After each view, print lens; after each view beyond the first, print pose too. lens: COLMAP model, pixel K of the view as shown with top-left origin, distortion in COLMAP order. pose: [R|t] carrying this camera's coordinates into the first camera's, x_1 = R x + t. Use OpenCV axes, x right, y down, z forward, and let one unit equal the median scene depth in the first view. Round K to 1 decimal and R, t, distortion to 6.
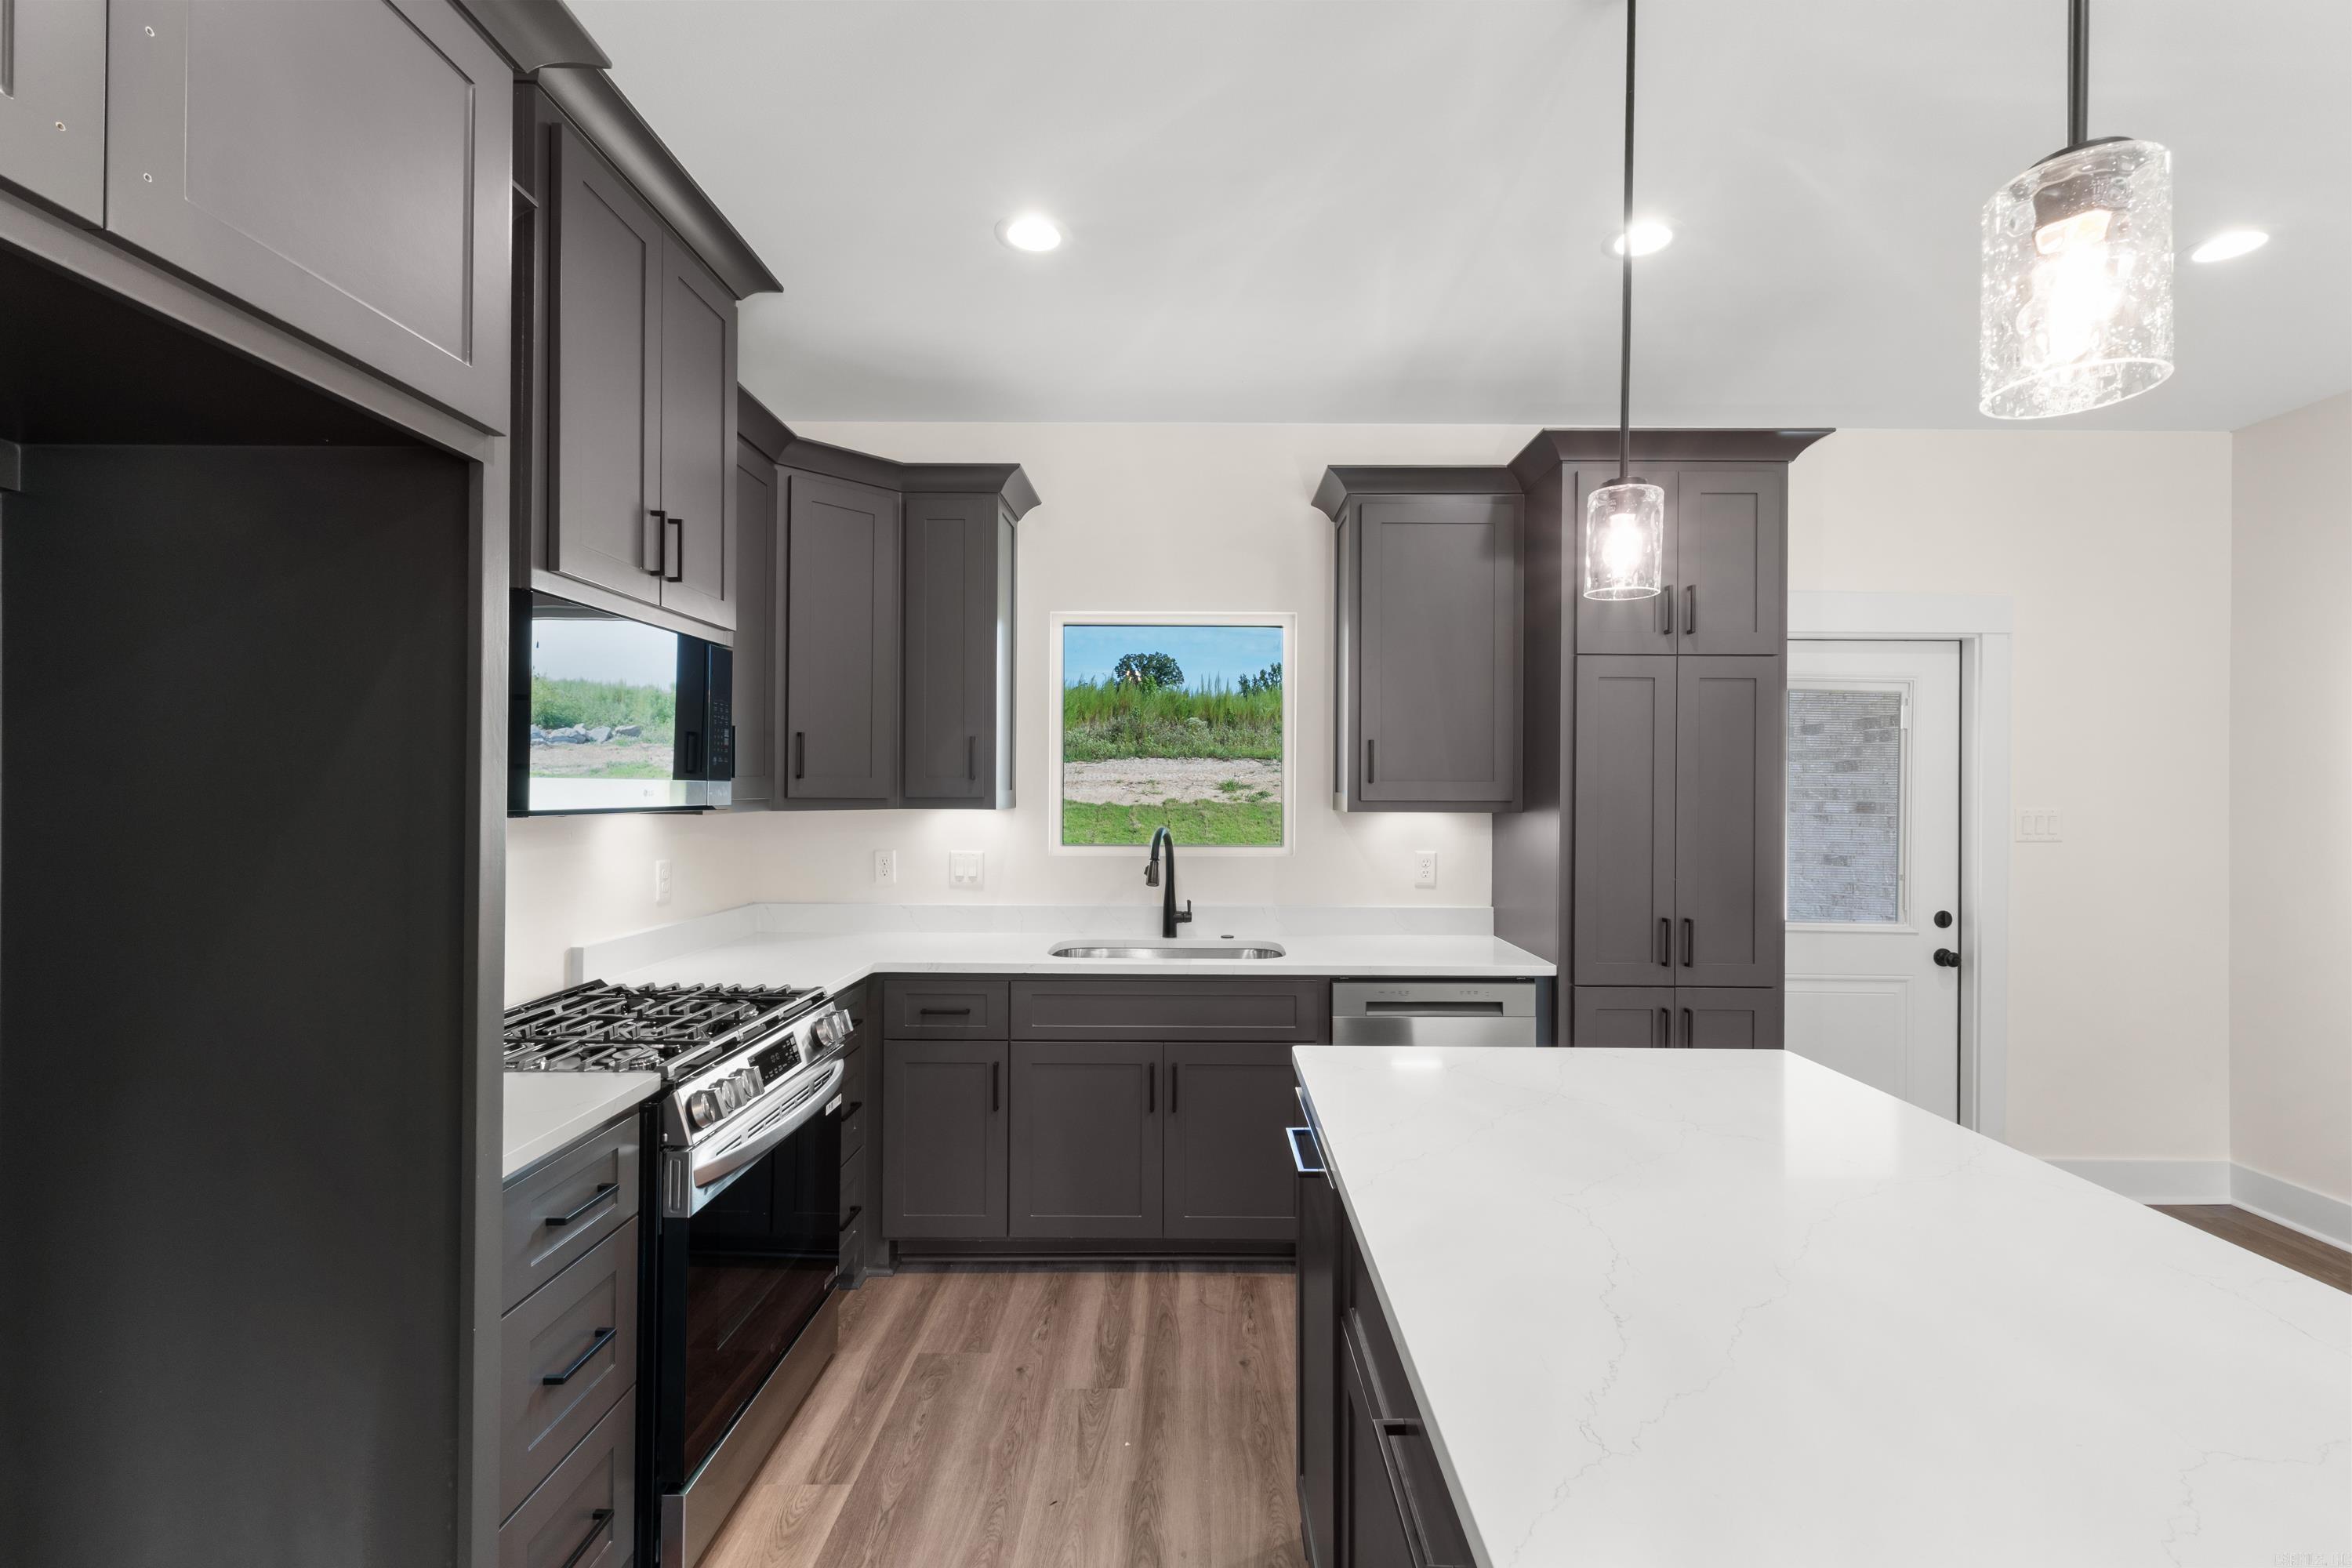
lens RADIAL K [[997.8, 0, 1197.0], [0, 997.8, 786.2], [0, 0, 1]] dist [0.004016, 0.000140]
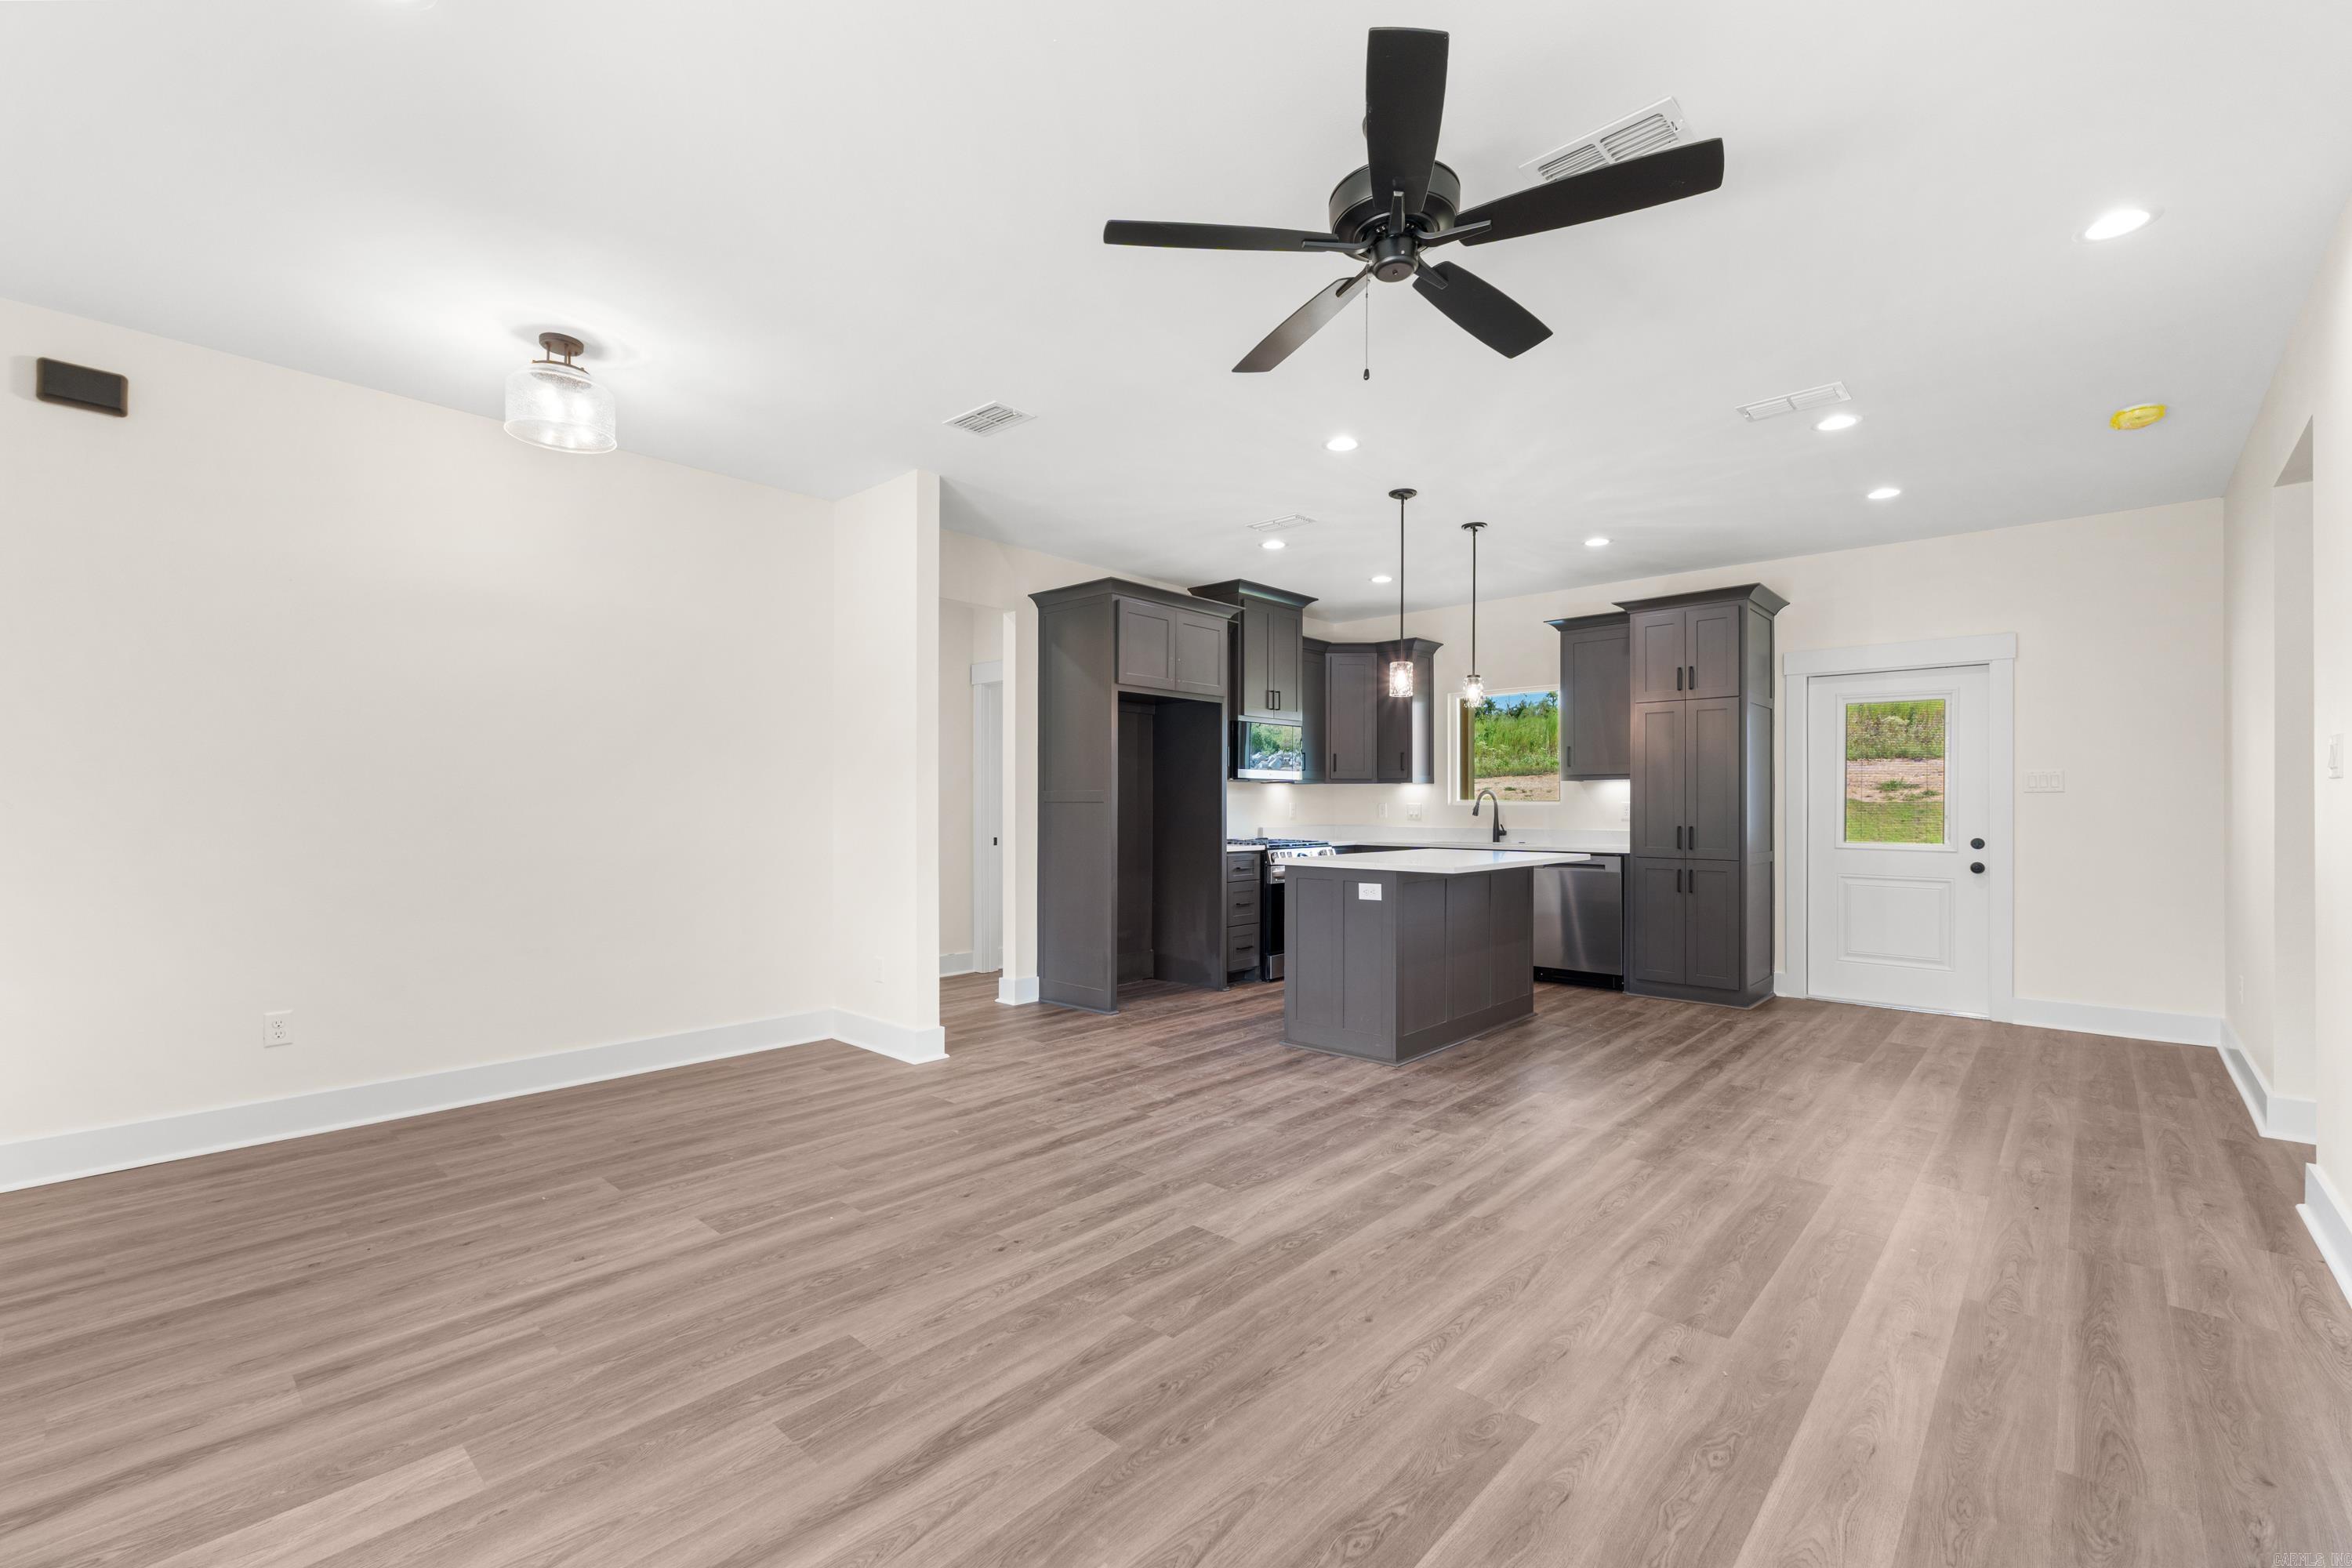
lens RADIAL K [[997.8, 0, 1200.7], [0, 997.8, 785.9], [0, 0, 1]] dist [0.004016, 0.000140]
pose [[0.749086, -0.018568, -0.662213, 0.899203], [0.008419, 0.999793, -0.018510, 0.063586], [0.662419, 0.008291, 0.749087, -1.006306]]
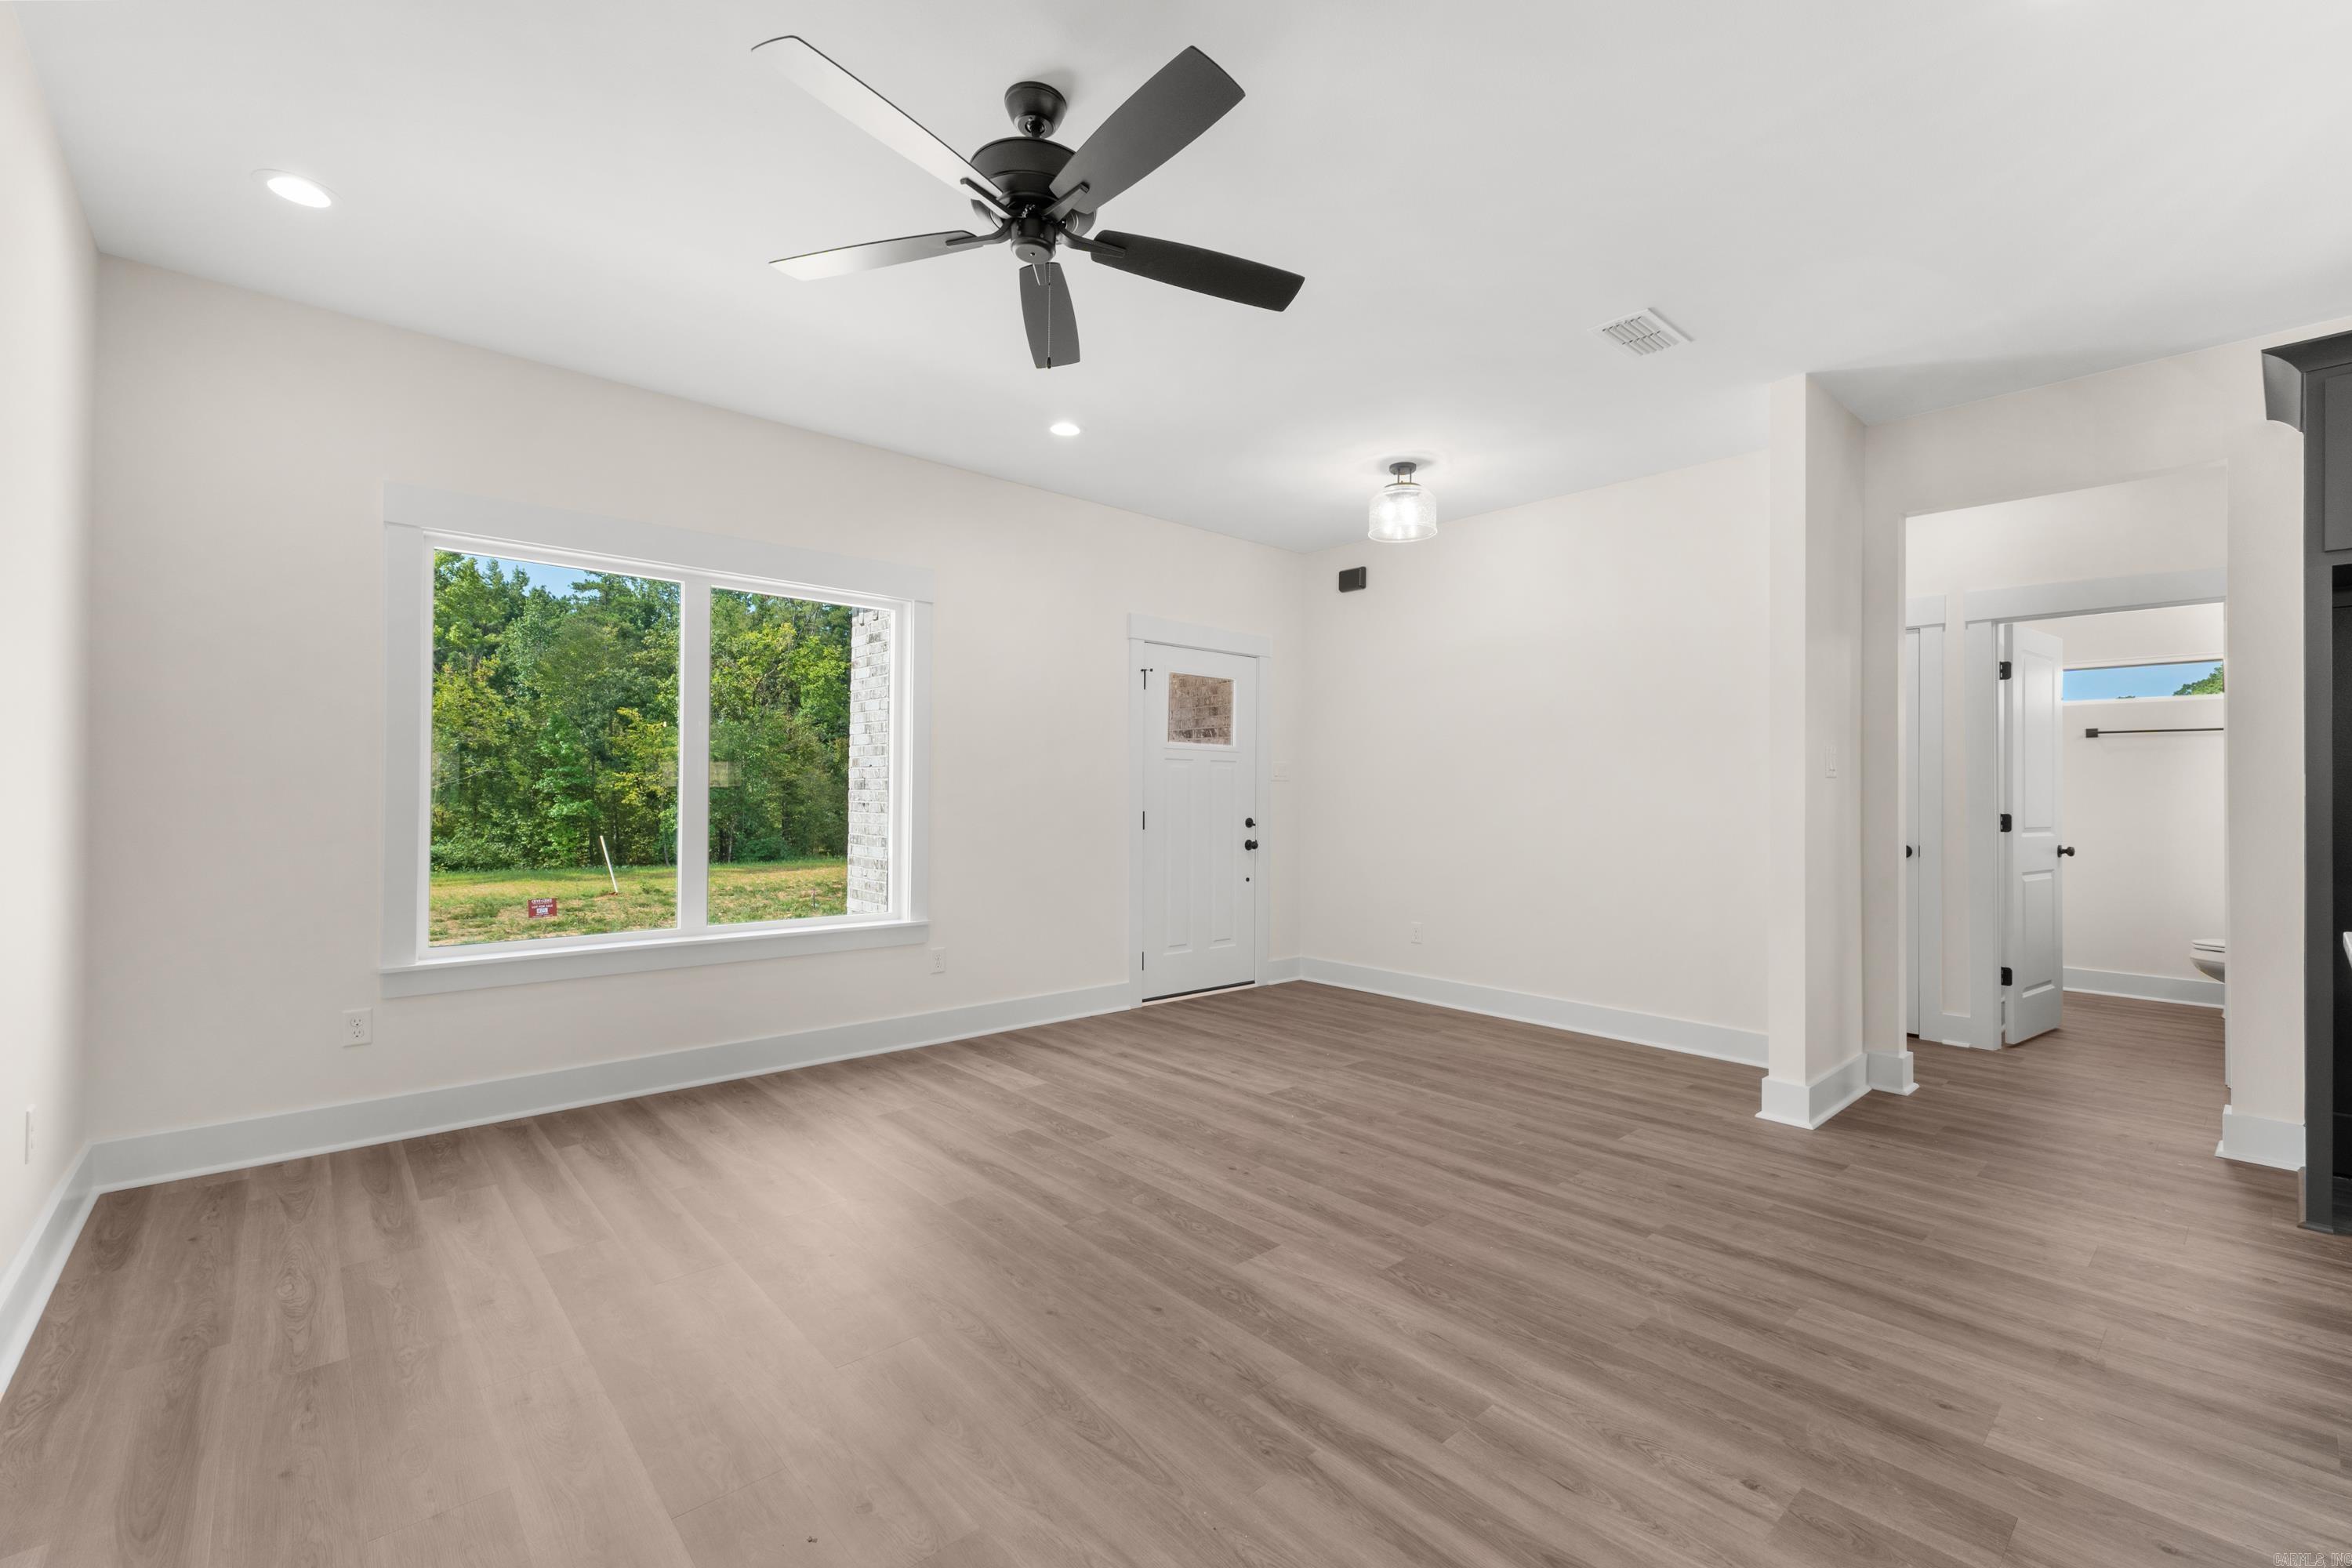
lens RADIAL K [[997.8, 0, 1189.9], [0, 997.8, 787.6], [0, 0, 1]] dist [0.004016, 0.000140]
pose [[-0.741506, -0.017165, -0.670727, 0.913785], [-0.007371, 0.999821, -0.017438, 0.073047], [0.670906, -0.007987, -0.741499, 0.086999]]
